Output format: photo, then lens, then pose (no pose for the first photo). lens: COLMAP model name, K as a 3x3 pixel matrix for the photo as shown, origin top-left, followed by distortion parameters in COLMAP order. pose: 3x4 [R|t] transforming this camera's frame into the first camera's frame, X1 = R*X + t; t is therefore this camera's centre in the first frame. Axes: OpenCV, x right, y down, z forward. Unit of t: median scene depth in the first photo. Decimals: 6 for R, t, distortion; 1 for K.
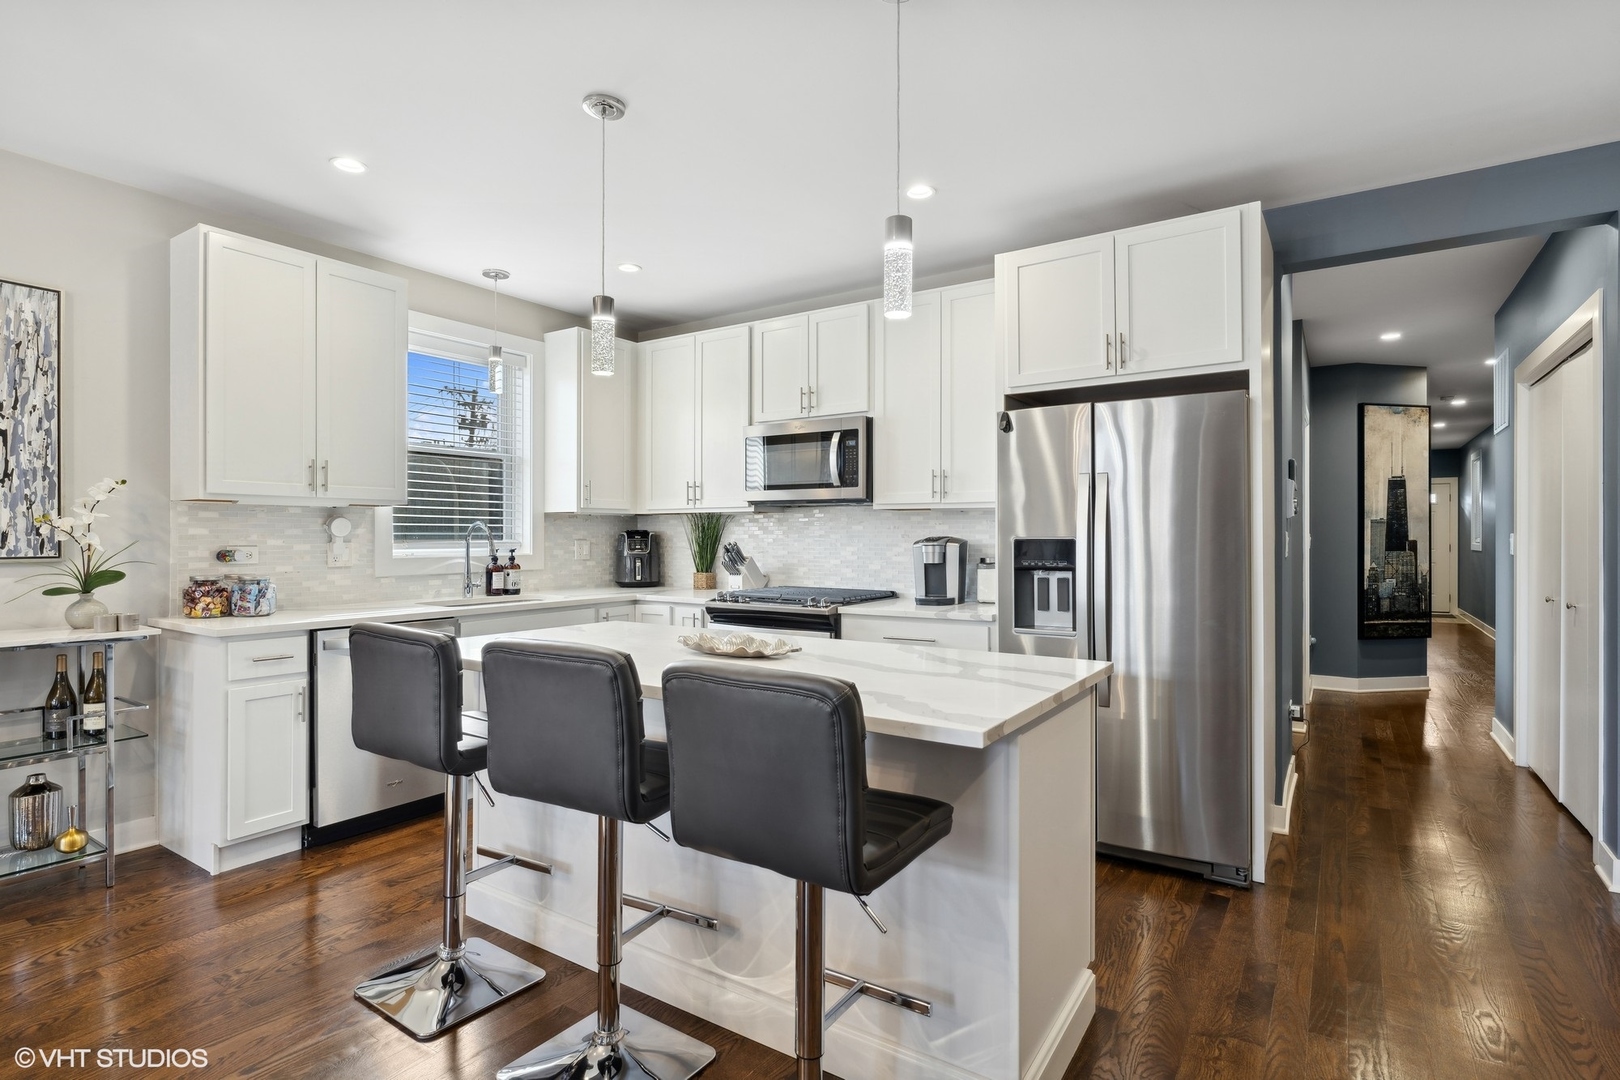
lens RADIAL K [[819.6, 0, 803.6], [0, 819.6, 539.6], [0, 0, 1]] dist [-0.002145, -0.000417]
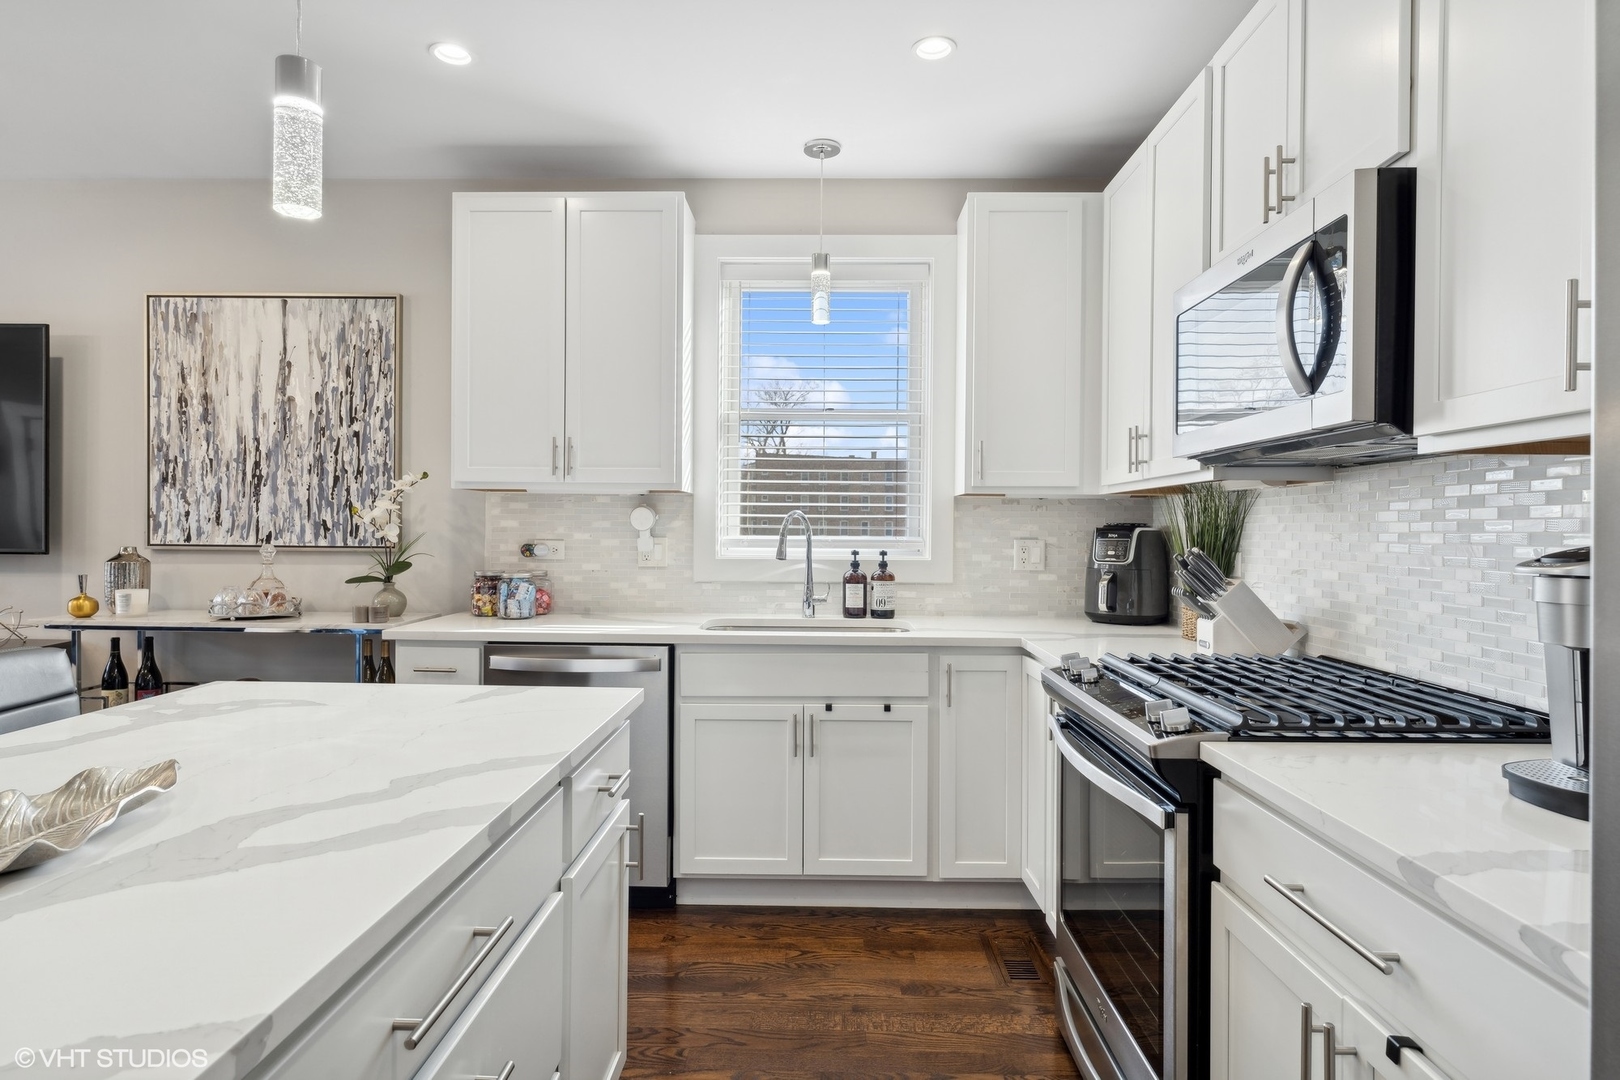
lens RADIAL K [[877.6, 0, 805.6], [0, 877.6, 536.2], [0, 0, 1]] dist [-0.004593, 0.001647]
pose [[0.532111, 0.011806, -0.846592, 0.339342], [-0.011649, 0.999910, 0.006623, -0.006798], [0.846594, 0.006338, 0.532201, 0.844808]]
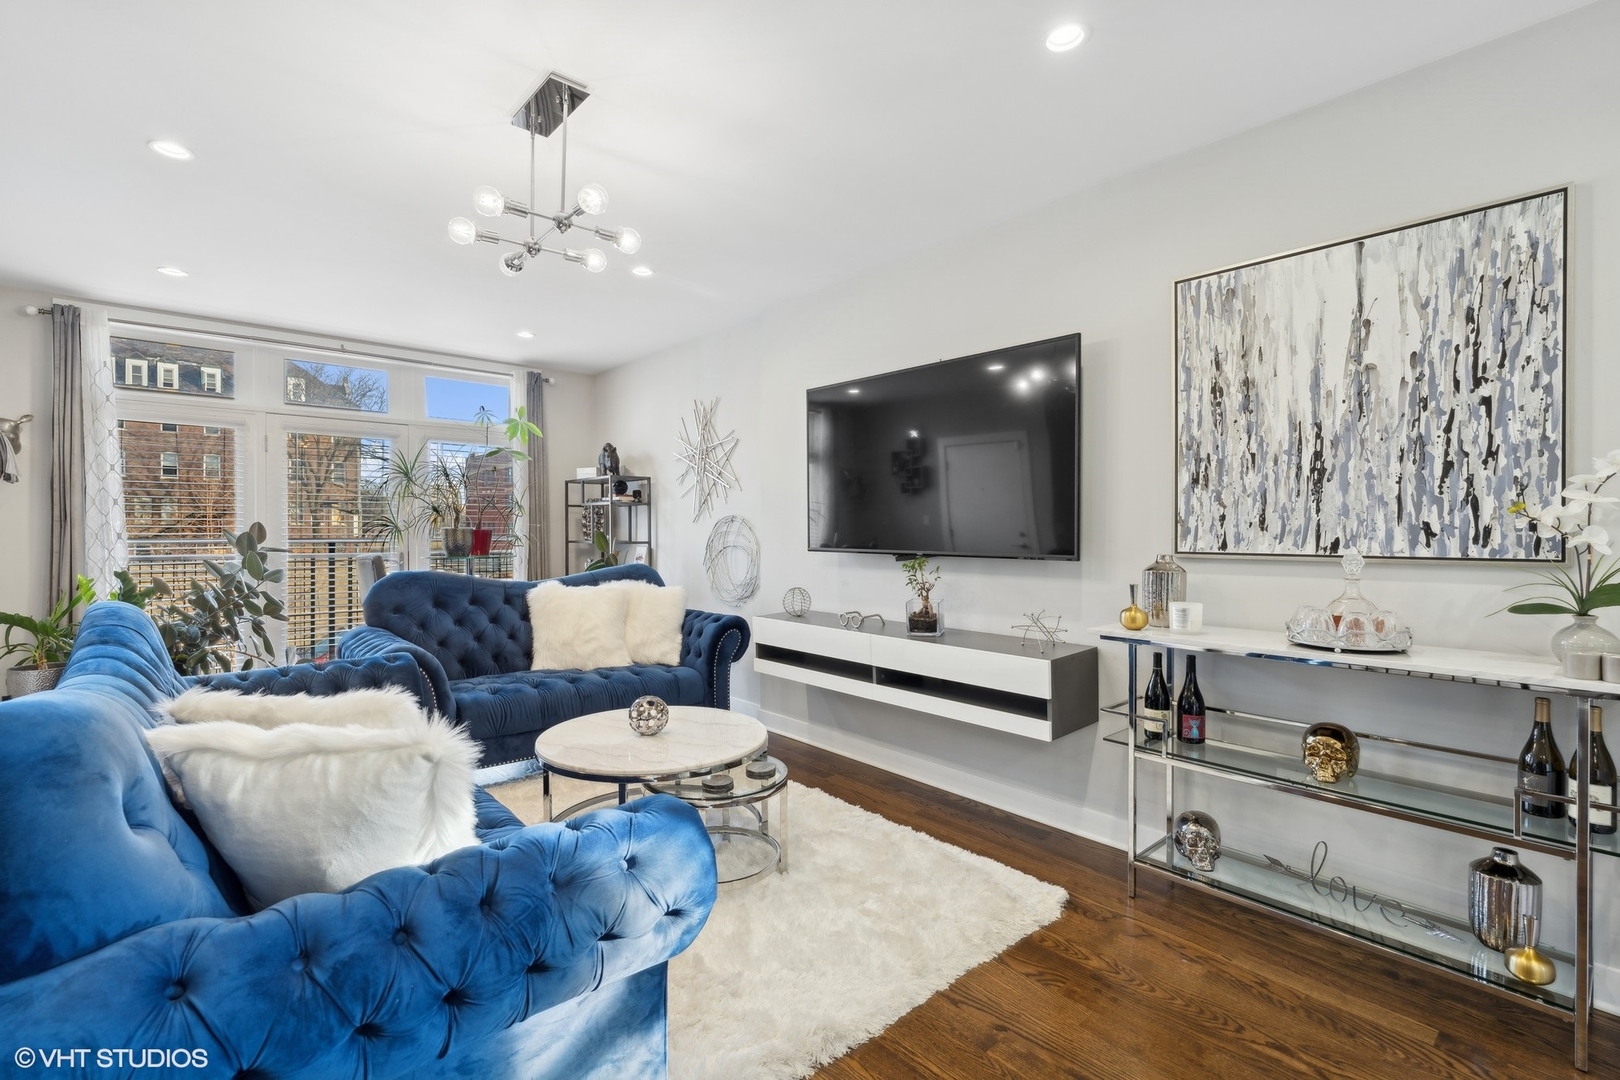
lens RADIAL K [[735.0, 0, 810.3], [0, 735.0, 535.3], [0, 0, 1]] dist [-0.001189, 0.000224]
pose [[-0.261510, 0.006091, -0.965182, -0.118724], [-0.002989, 0.999970, 0.007121, -0.003647], [0.965196, 0.004747, -0.261484, 0.531856]]
